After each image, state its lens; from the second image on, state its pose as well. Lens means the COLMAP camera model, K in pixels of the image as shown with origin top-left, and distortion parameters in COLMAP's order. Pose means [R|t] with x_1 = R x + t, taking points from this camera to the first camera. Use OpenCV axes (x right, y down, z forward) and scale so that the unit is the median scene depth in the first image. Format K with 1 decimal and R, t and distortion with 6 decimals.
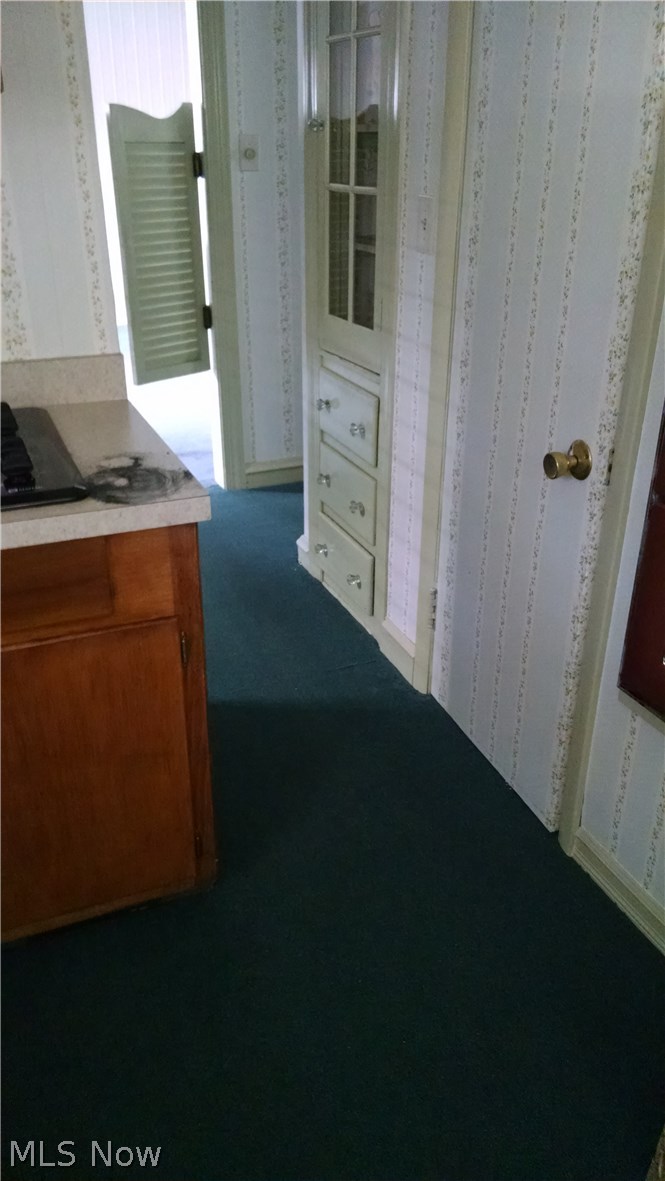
lens RADIAL K [[921.0, 0, 331.8], [0, 921.0, 591.6], [0, 0, 1]] dist [-0.005174, -0.001759]
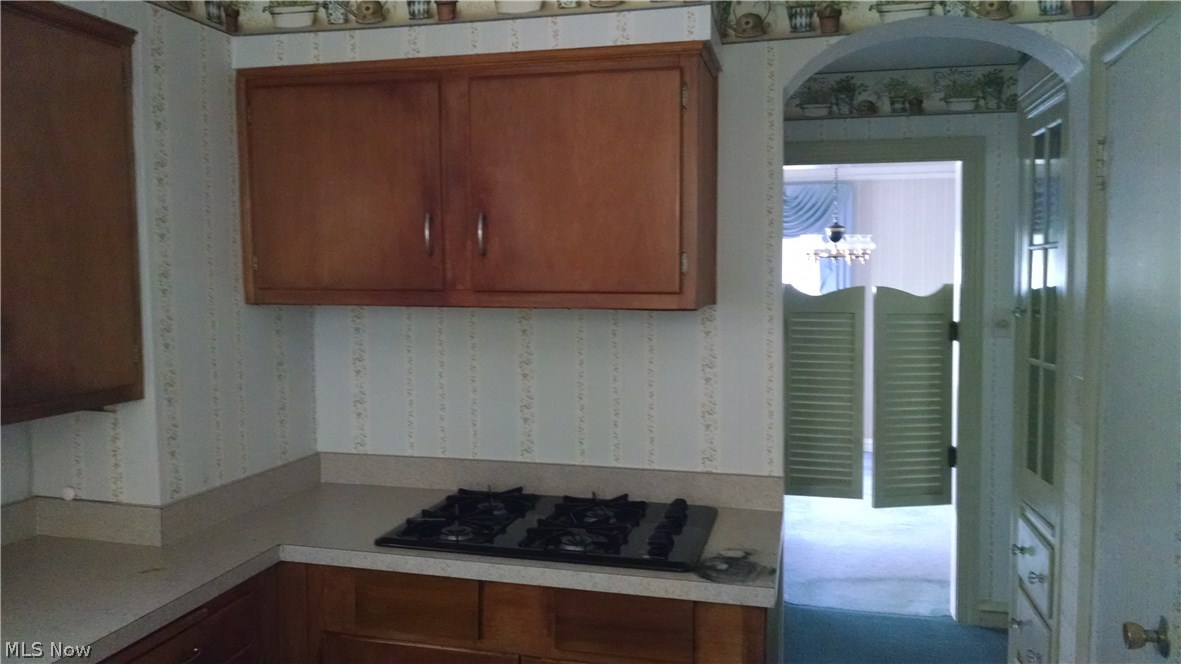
lens RADIAL K [[921.0, 0, 587.0], [0, 921.0, 330.1], [0, 0, 1]] dist [-0.005174, -0.001759]
pose [[0.797581, 0.032208, -0.602351, 0.254564], [-0.265636, 0.915289, -0.302792, 0.016393], [0.541573, 0.401507, 0.738573, -0.157423]]
